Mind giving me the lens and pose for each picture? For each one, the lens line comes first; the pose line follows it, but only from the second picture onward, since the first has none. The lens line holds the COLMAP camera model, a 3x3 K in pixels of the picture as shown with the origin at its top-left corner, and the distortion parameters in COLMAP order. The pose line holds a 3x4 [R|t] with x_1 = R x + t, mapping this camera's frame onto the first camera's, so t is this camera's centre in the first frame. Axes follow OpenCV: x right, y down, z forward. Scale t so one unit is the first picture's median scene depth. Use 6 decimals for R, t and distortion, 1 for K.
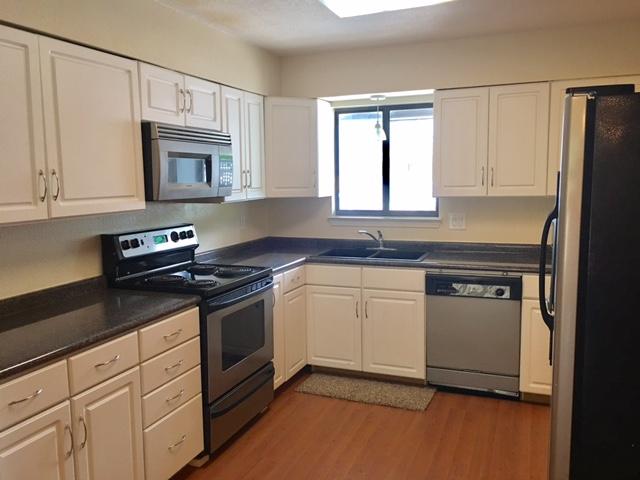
lens RADIAL K [[546.8, 0, 315.6], [0, 546.8, 237.0], [0, 0, 1]] dist [0.080929, -0.075306]
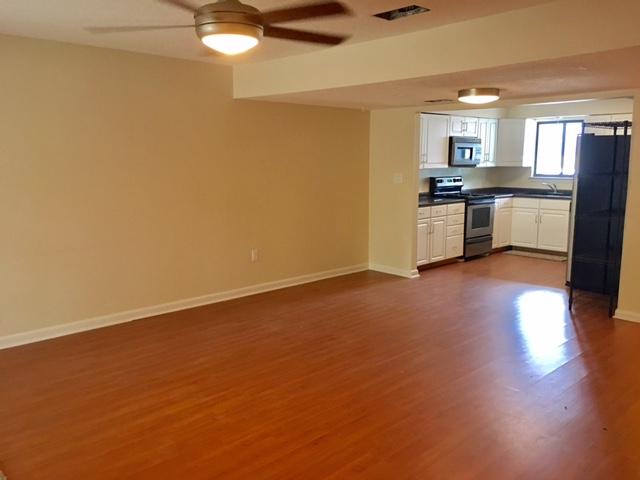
lens RADIAL K [[546.8, 0, 316.0], [0, 546.8, 240.8], [0, 0, 1]] dist [0.080929, -0.075306]
pose [[0.909785, 0.075438, -0.408168, 0.229931], [-0.057679, 0.996782, 0.055661, 0.185568], [0.411054, -0.027097, 0.911208, -1.682449]]
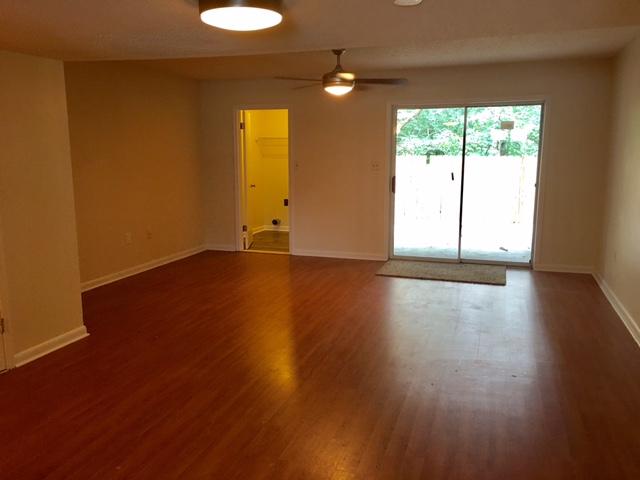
lens RADIAL K [[546.8, 0, 316.3], [0, 546.8, 240.7], [0, 0, 1]] dist [0.080929, -0.075306]
pose [[-0.998068, 0.024133, -0.057244, -0.096536], [0.007465, 0.961376, 0.275136, -0.064218], [0.061673, 0.274177, -0.959700, 0.755363]]
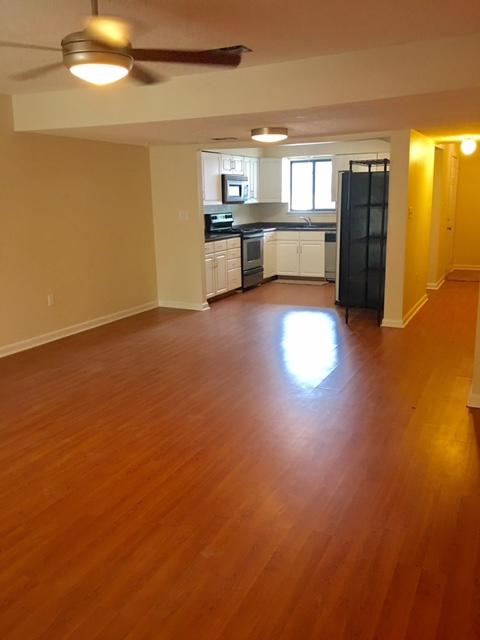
lens RADIAL K [[546.8, 0, 238.5], [0, 546.8, 316.3], [0, 0, 1]] dist [0.080929, -0.075306]
pose [[0.996294, 0.011609, -0.085229, 0.033838], [-0.002490, 0.994327, 0.106336, 0.212585], [0.085980, -0.105729, 0.990671, -1.805428]]
